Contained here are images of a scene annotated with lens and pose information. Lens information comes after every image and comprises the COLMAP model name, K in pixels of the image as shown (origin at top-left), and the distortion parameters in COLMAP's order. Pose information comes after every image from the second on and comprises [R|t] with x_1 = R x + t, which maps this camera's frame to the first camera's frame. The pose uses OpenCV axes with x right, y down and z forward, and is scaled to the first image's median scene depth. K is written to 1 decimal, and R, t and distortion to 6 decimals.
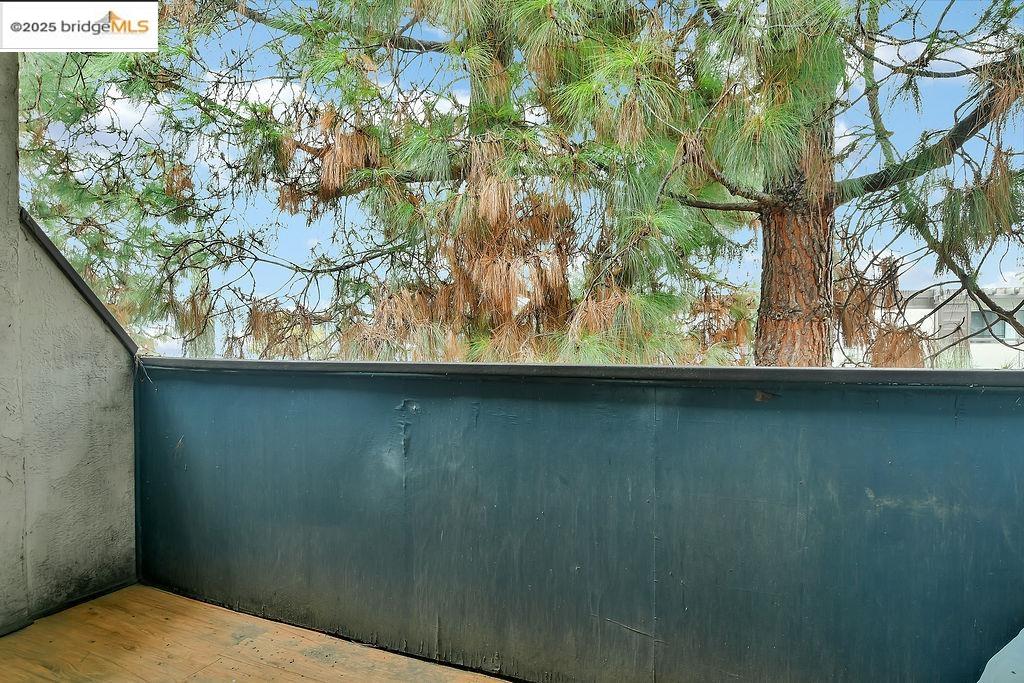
lens RADIAL K [[582.6, 0, 512.9], [0, 582.6, 340.0], [0, 0, 1]] dist [-0.020104, 0.001287]
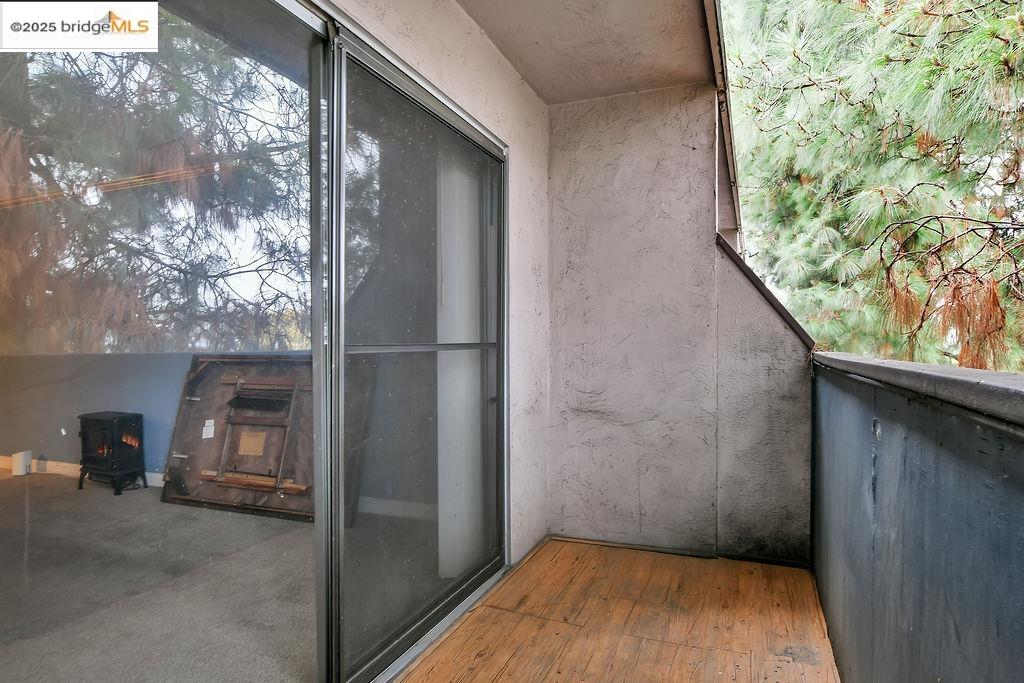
lens RADIAL K [[582.6, 0, 513.4], [0, 582.6, 342.1], [0, 0, 1]] dist [-0.020104, 0.001287]
pose [[0.053341, 0.013454, -0.998486, 0.381232], [0.003089, 0.999902, 0.013638, -0.004330], [0.998572, -0.003811, 0.053294, 0.441039]]
